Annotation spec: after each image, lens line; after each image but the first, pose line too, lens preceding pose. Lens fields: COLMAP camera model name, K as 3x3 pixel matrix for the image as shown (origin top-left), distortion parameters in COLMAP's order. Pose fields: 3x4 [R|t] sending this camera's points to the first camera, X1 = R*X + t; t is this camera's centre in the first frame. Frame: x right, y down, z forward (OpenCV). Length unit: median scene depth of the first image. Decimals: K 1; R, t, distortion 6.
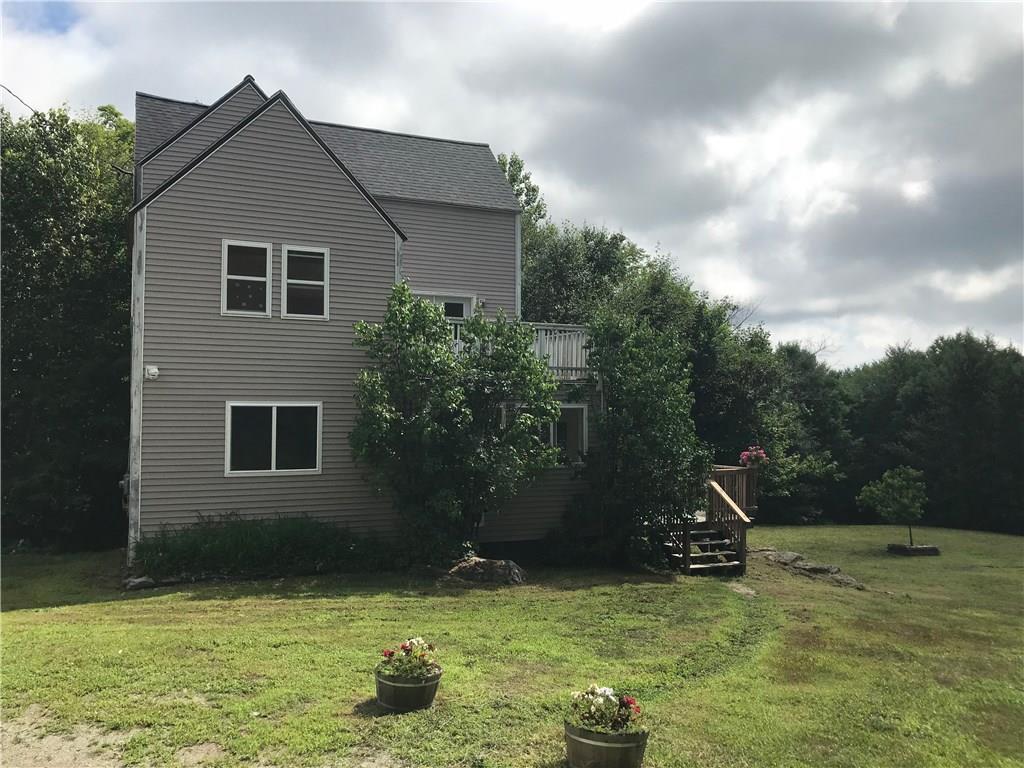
lens RADIAL K [[837.3, 0, 513.3], [0, 837.3, 399.3], [0, 0, 1]] dist [0.061785, -0.153680]
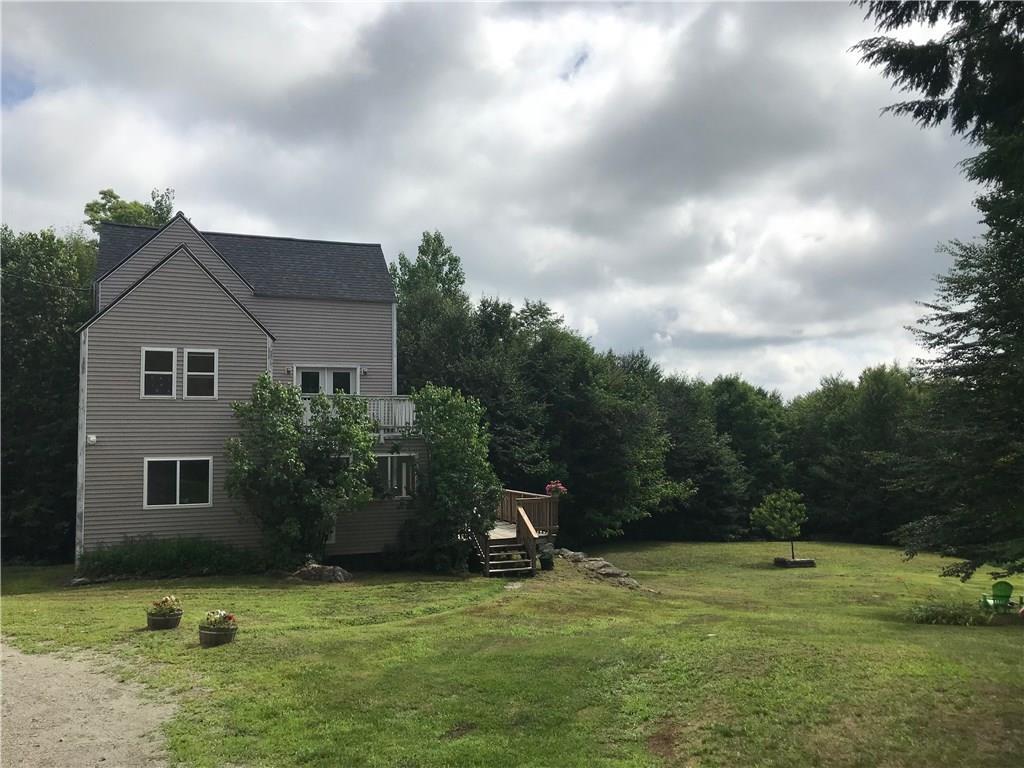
lens RADIAL K [[837.3, 0, 513.3], [0, 837.3, 399.3], [0, 0, 1]] dist [0.061785, -0.153680]
pose [[0.999304, -0.013204, -0.034884, 0.337404], [0.012387, 0.999646, -0.023535, -0.054433], [0.035182, 0.023086, 0.999114, -0.421763]]
